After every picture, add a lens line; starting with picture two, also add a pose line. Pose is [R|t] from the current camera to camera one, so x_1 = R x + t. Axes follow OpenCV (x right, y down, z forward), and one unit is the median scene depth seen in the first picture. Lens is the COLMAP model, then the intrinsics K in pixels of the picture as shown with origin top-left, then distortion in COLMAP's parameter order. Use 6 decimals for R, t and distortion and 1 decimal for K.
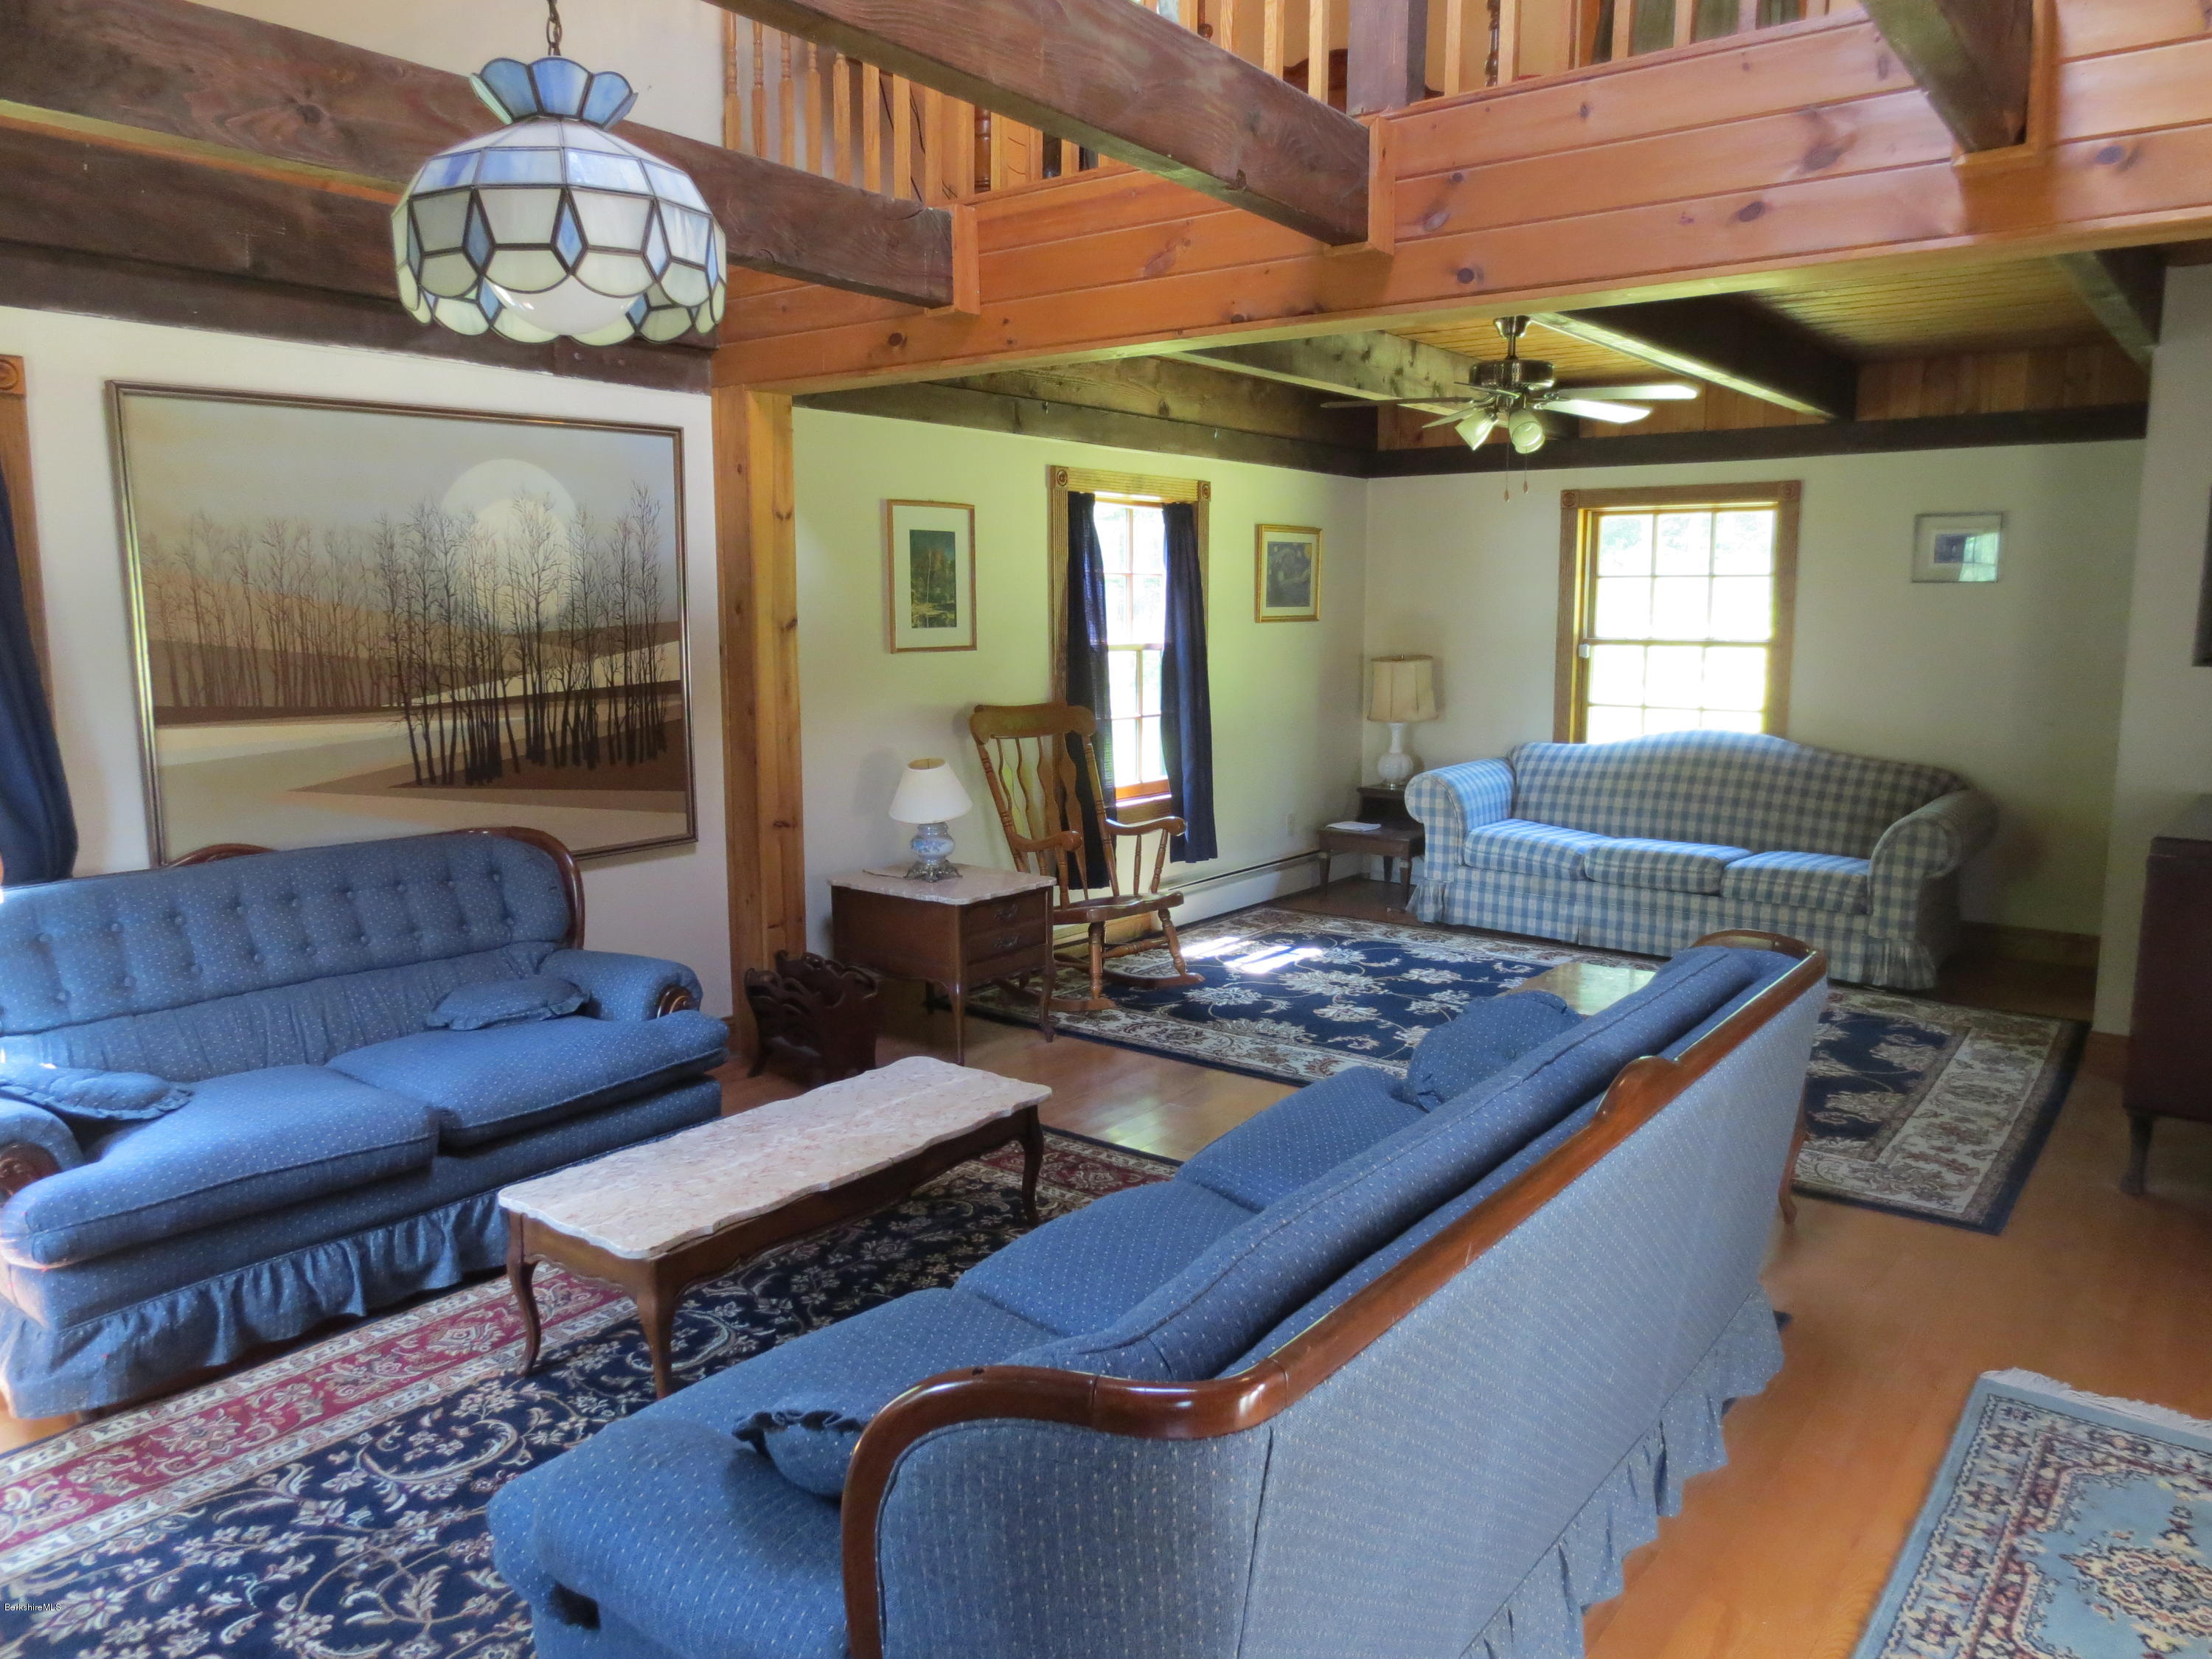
lens RADIAL K [[1550.1, 0, 1092.9], [0, 1550.1, 819.9], [0, 0, 1]] dist [-0.029009, -0.000383]
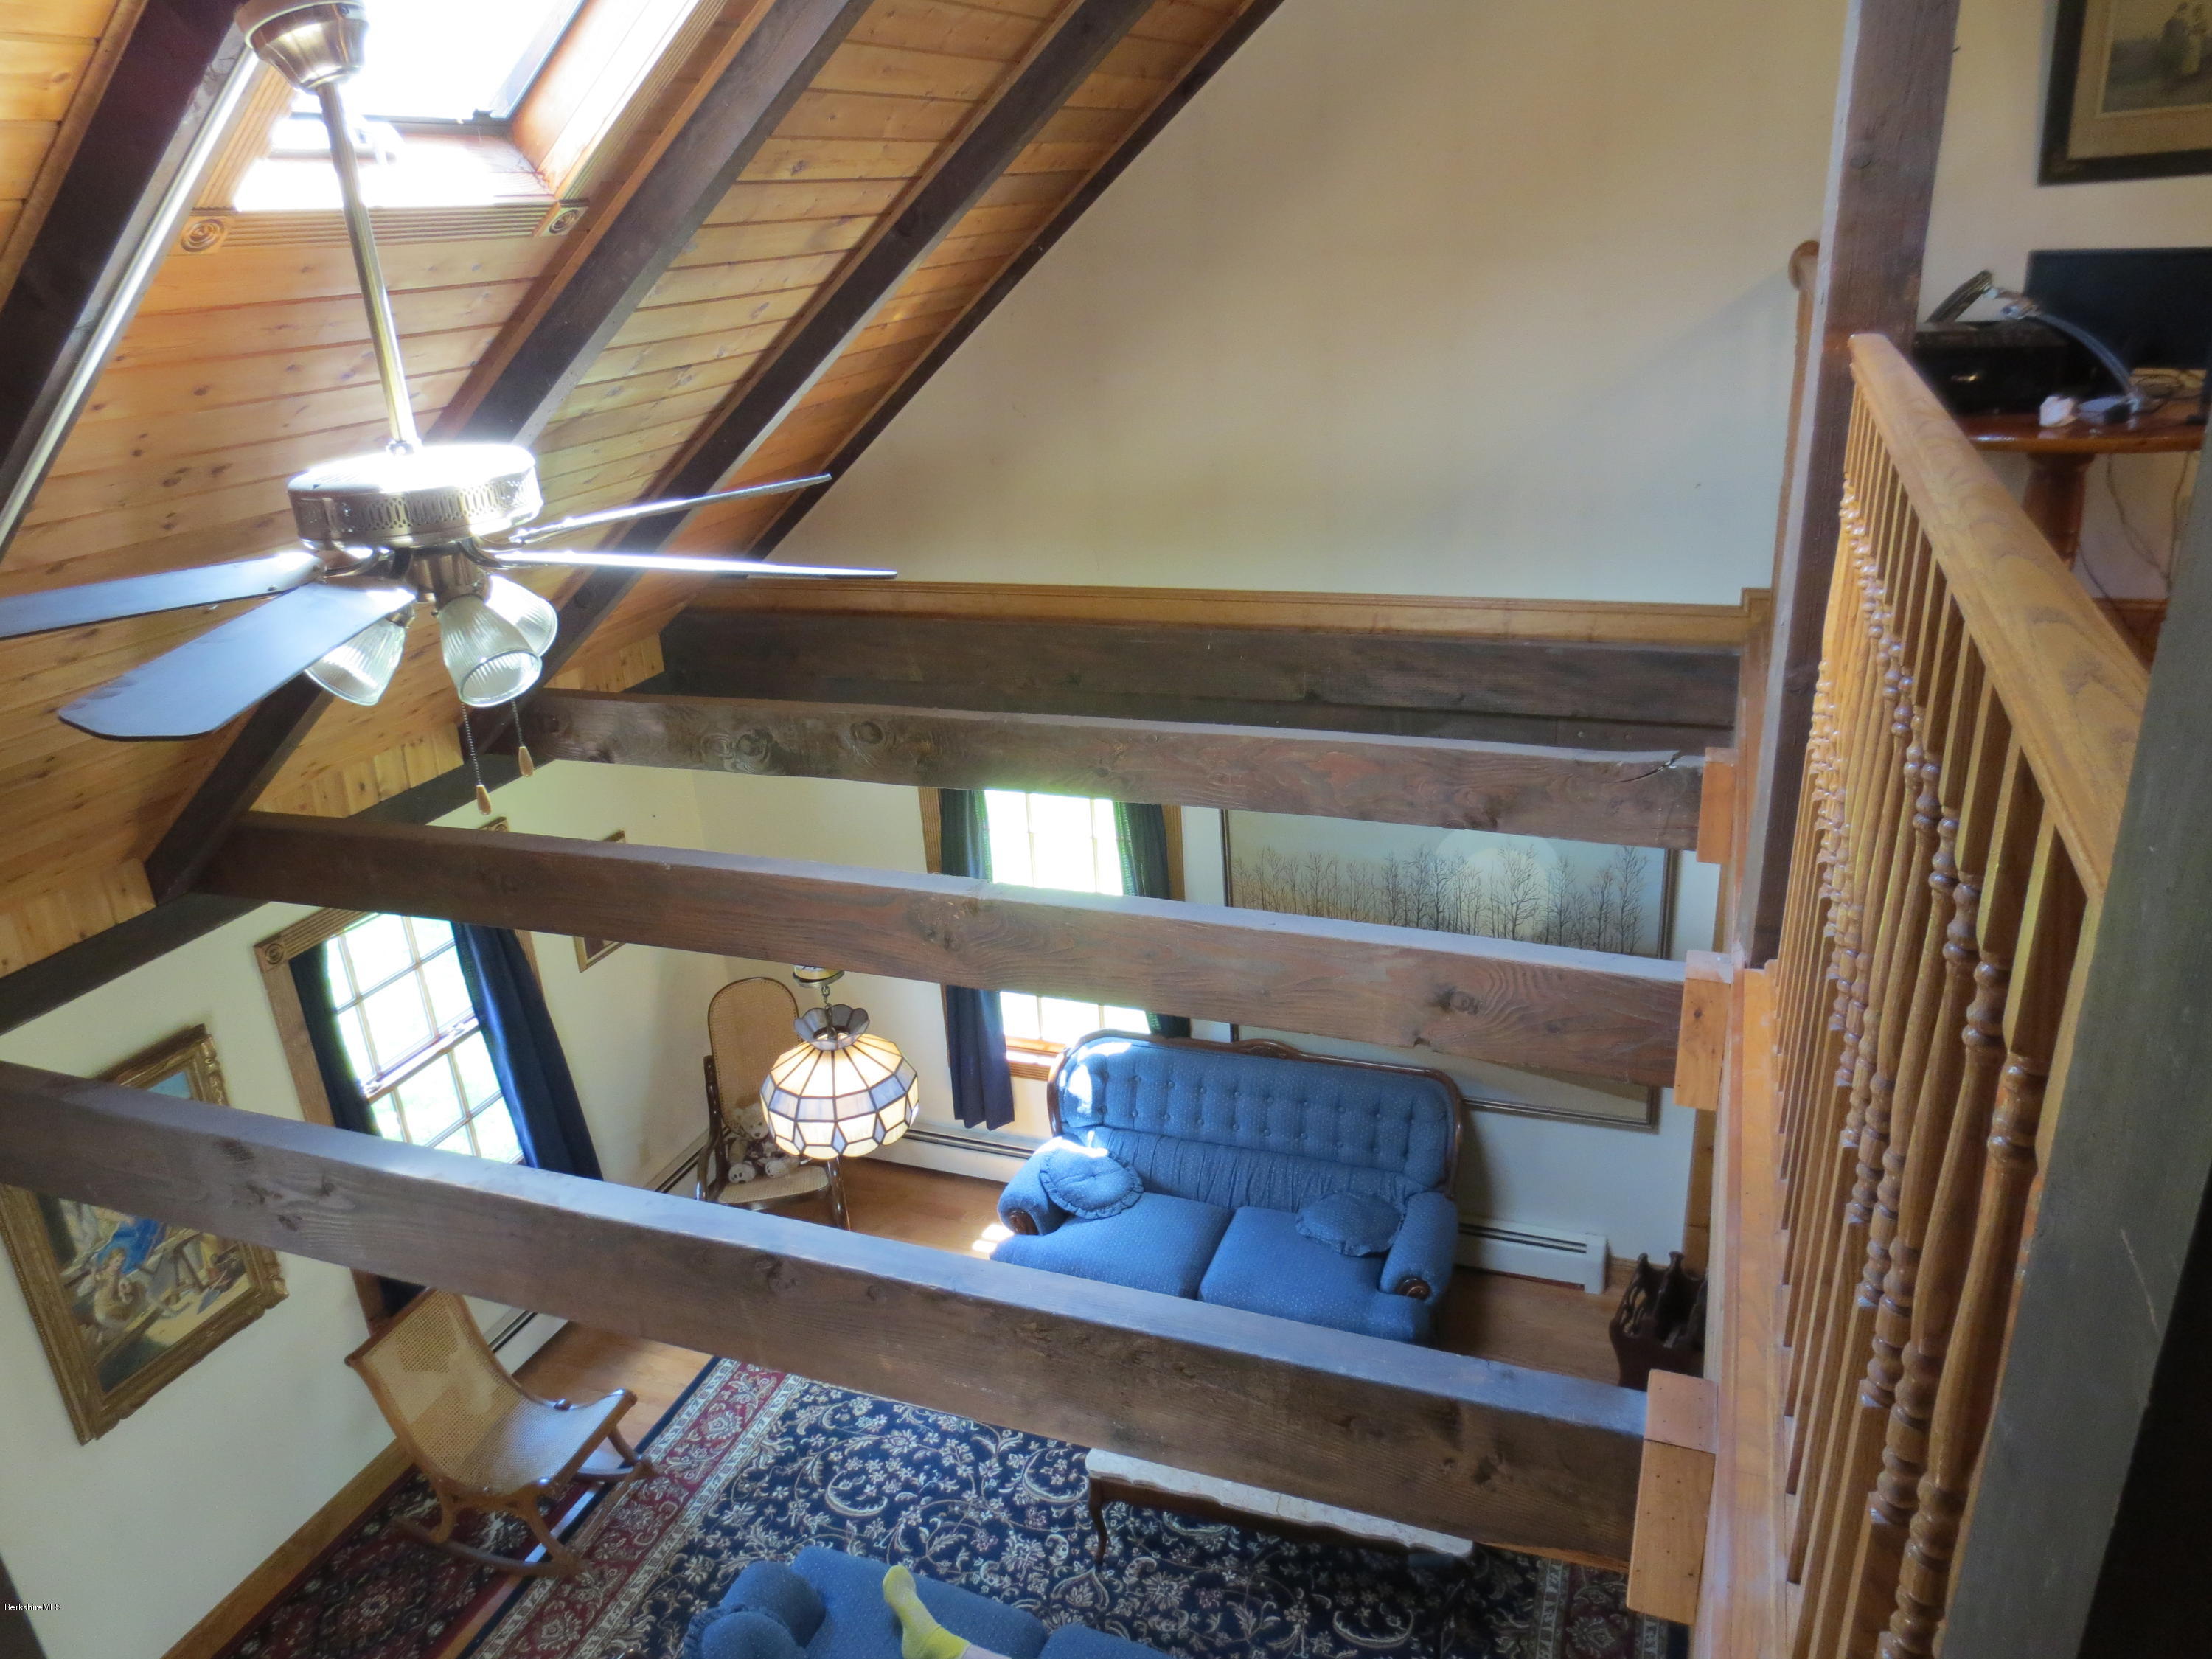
lens RADIAL K [[1550.1, 0, 1100.4], [0, 1550.1, 843.9], [0, 0, 1]] dist [-0.029009, -0.000383]
pose [[0.294136, 0.342417, -0.892320, 1.021142], [-0.072727, 0.938932, 0.336331, -0.967370], [0.952993, -0.034031, 0.301077, 0.505916]]
